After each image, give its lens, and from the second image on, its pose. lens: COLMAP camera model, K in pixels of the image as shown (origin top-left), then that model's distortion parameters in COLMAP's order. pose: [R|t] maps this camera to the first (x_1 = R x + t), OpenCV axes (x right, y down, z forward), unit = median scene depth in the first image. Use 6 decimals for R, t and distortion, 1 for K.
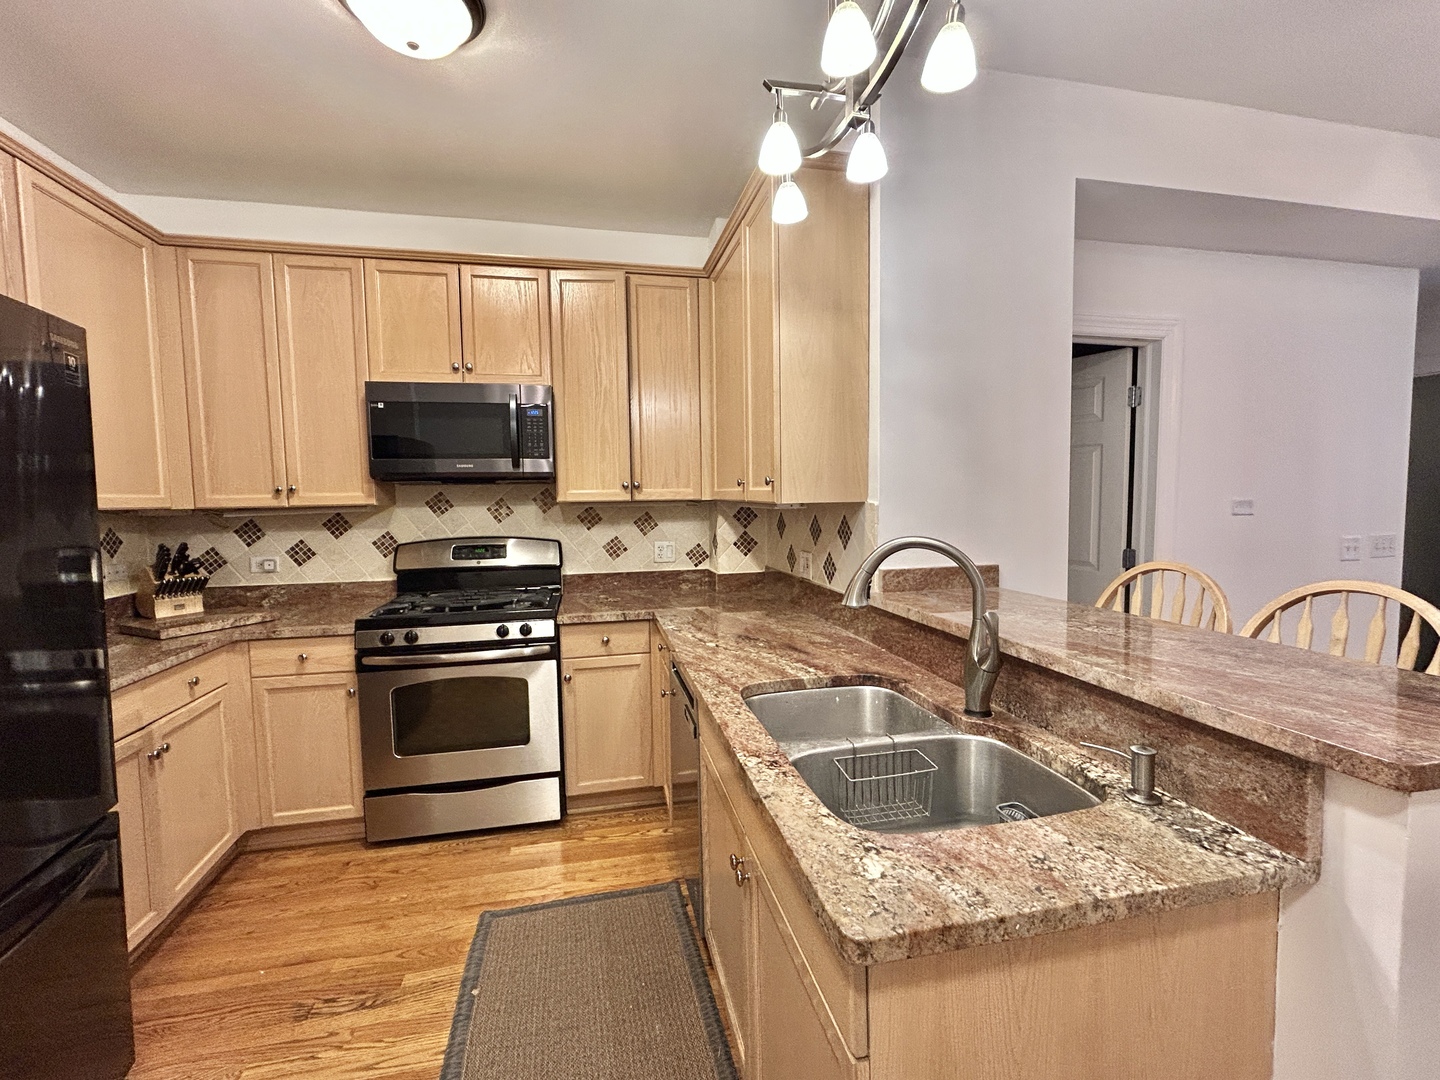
lens RADIAL K [[630.2, 0, 718.5], [0, 630.2, 539.8], [0, 0, 1]] dist [0.000906, 0.000074]
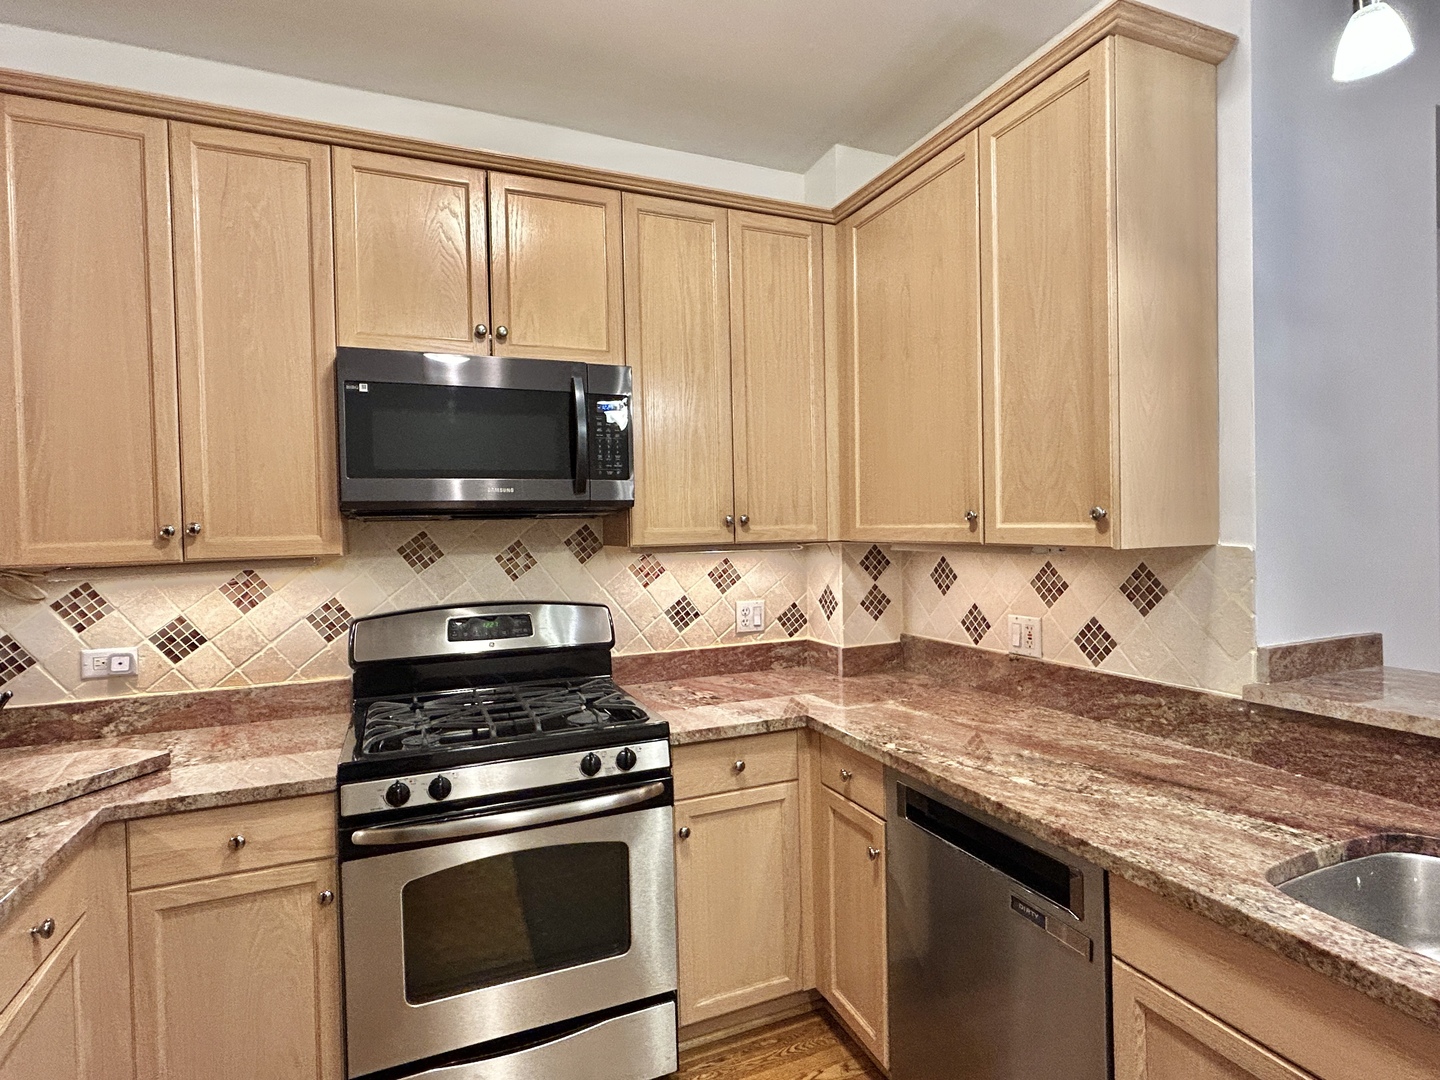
lens RADIAL K [[753.7, 0, 721.1], [0, 753.7, 537.6], [0, 0, 1]] dist [-0.001394, 0.000597]
pose [[0.982321, -0.008736, 0.186999, -0.324990], [0.019675, 0.998196, -0.056722, -0.025173], [-0.186166, 0.059399, 0.980721, 0.241877]]
